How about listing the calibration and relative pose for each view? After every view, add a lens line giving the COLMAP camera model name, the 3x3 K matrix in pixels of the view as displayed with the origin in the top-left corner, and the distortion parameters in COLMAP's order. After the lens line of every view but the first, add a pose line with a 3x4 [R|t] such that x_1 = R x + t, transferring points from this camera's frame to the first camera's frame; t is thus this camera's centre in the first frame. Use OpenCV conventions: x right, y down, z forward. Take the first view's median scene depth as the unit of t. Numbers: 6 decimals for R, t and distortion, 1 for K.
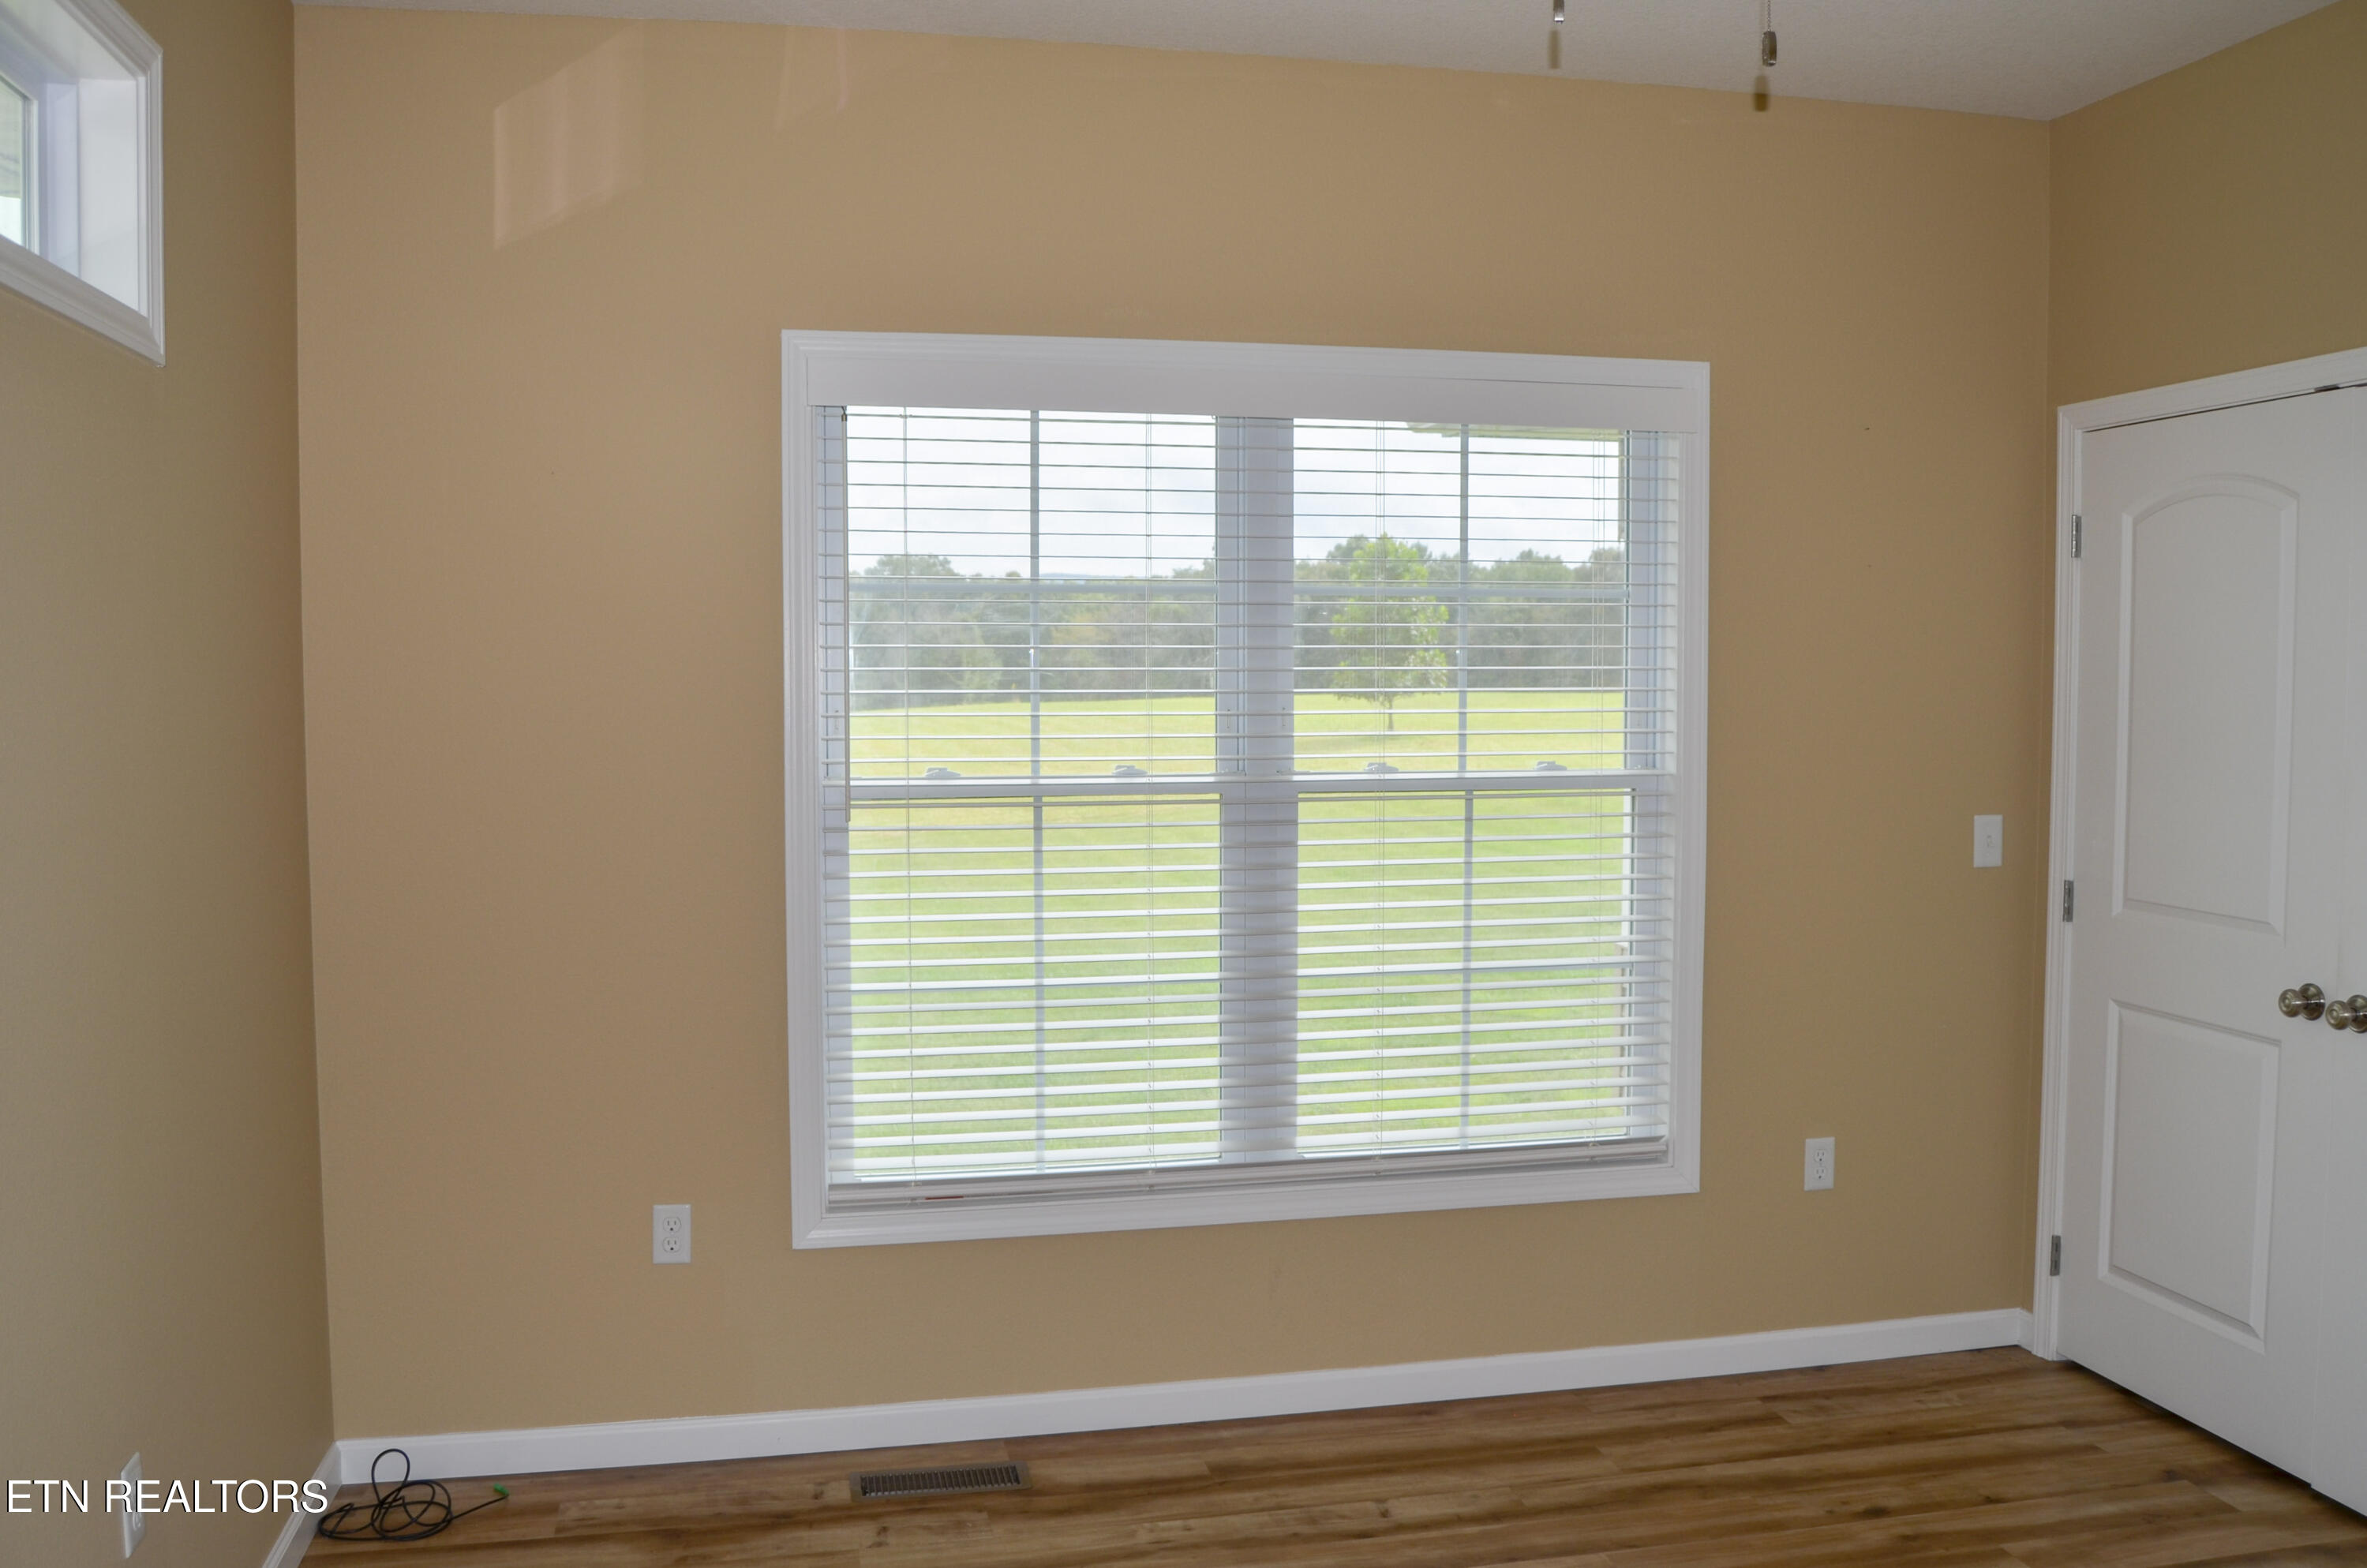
lens RADIAL K [[1821.2, 0, 1180.4], [0, 1821.2, 850.7], [0, 0, 1]] dist [-0.065221, 0.002852]
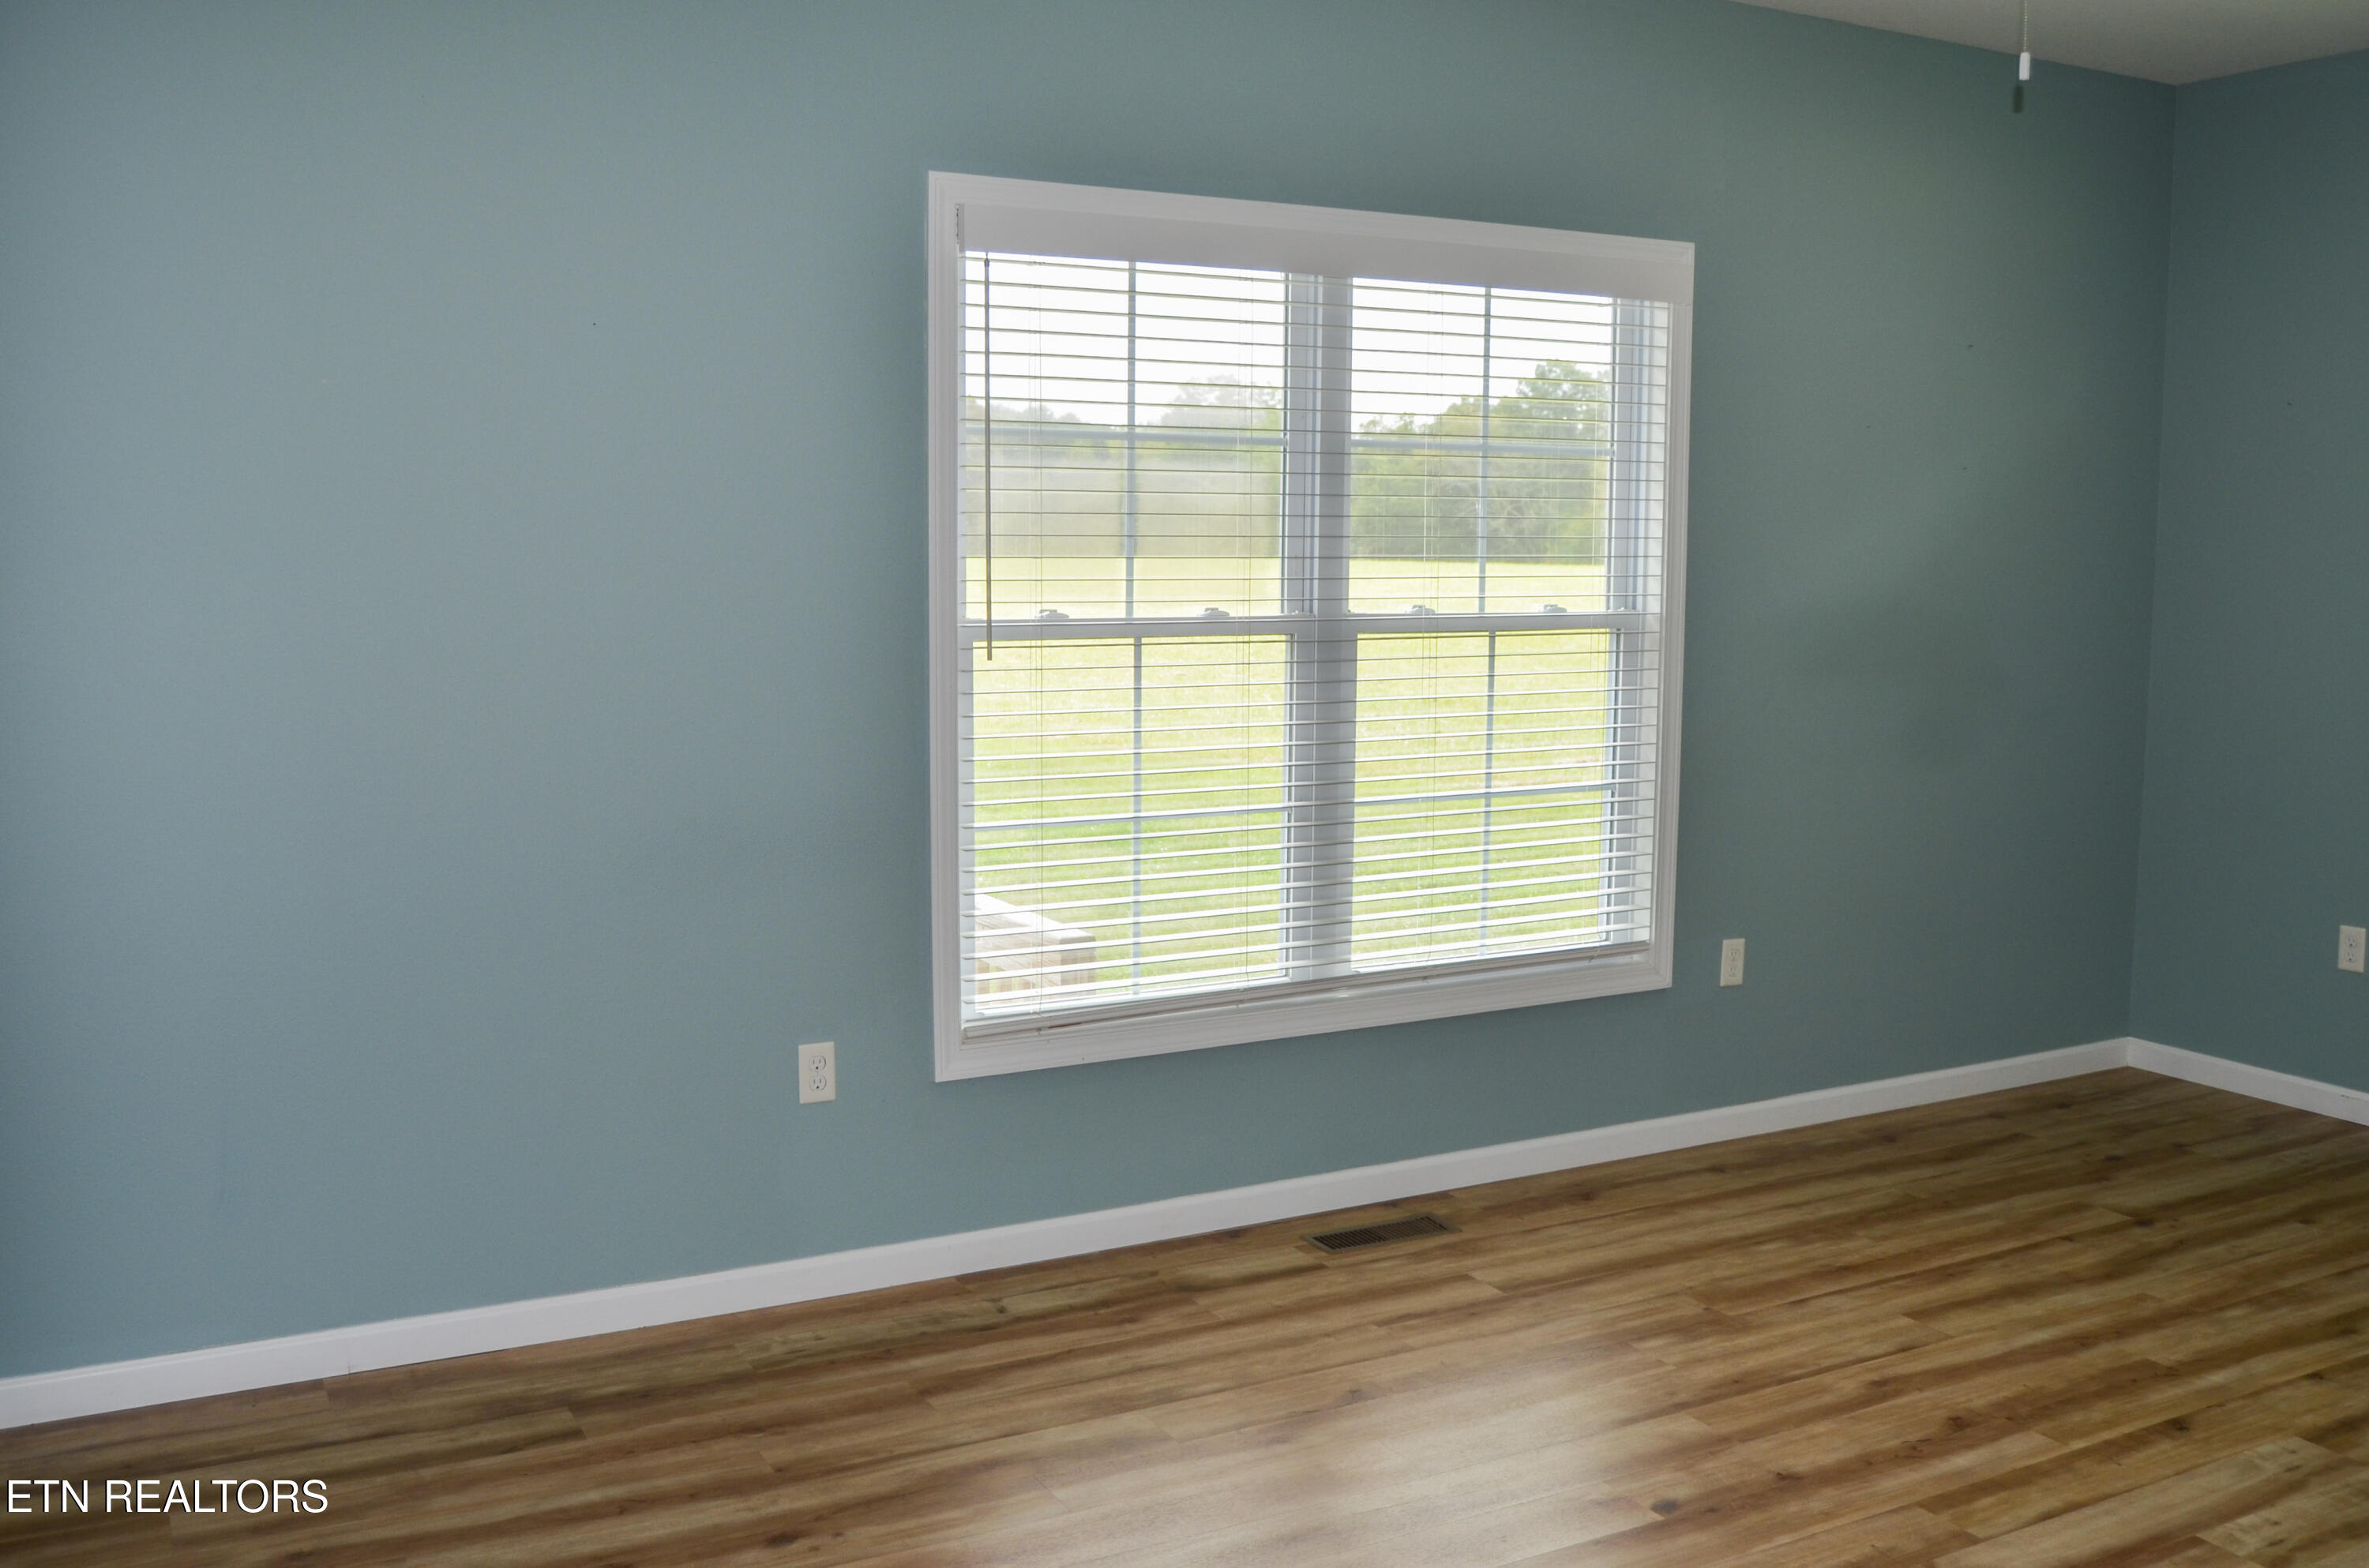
lens RADIAL K [[1902.5, 0, 1187.6], [0, 1902.5, 801.7], [0, 0, 1]] dist [-0.091312, 0.033129]
pose [[0.969774, -0.027362, 0.242465, -0.305688], [0.014589, 0.998417, 0.054317, 0.005984], [-0.243568, -0.049138, 0.968638, -0.060827]]
